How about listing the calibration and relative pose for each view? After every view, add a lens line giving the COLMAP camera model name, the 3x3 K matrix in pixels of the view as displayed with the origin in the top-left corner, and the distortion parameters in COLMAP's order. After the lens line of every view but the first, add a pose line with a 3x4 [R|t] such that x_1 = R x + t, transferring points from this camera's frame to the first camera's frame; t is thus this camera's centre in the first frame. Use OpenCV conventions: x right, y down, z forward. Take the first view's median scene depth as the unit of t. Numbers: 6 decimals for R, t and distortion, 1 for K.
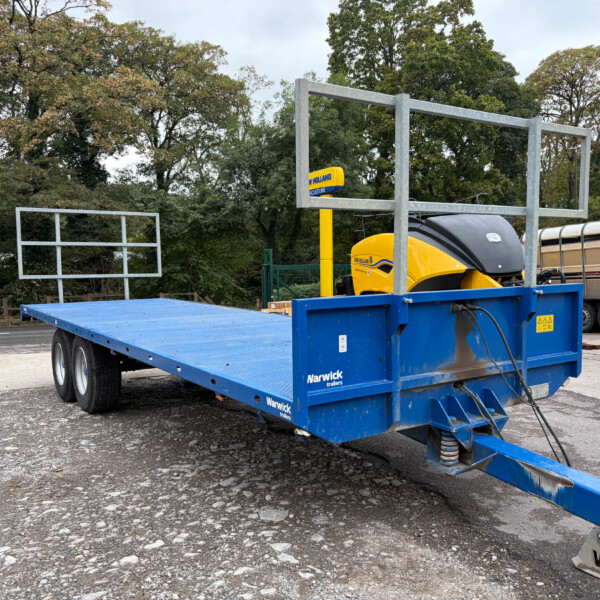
lens RADIAL K [[619.8, 0, 297.4], [0, 619.8, 303.1], [0, 0, 1]] dist [0.042727, -0.034571]
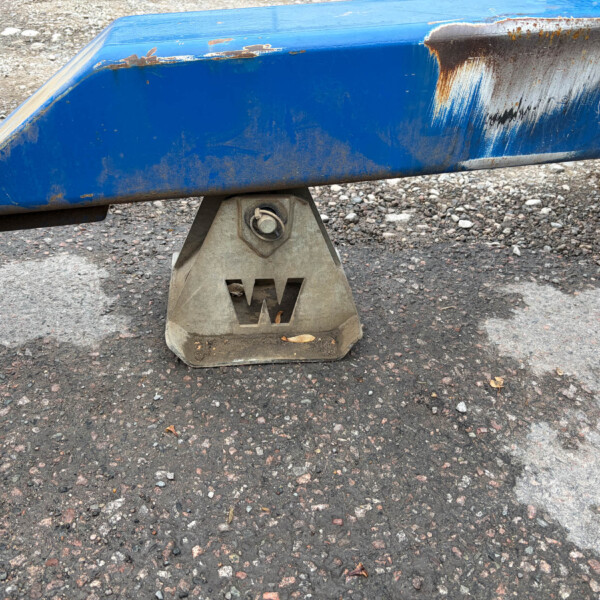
lens RADIAL K [[600.3, 0, 300.0], [0, 600.3, 300.0], [0, 0, 1]] dist [0.001215, -0.019544]
pose [[-0.449490, 0.507155, -0.735359, 0.363373], [-0.101265, 0.788971, 0.606028, 0.125357], [0.887527, 0.346869, -0.303278, 0.569988]]
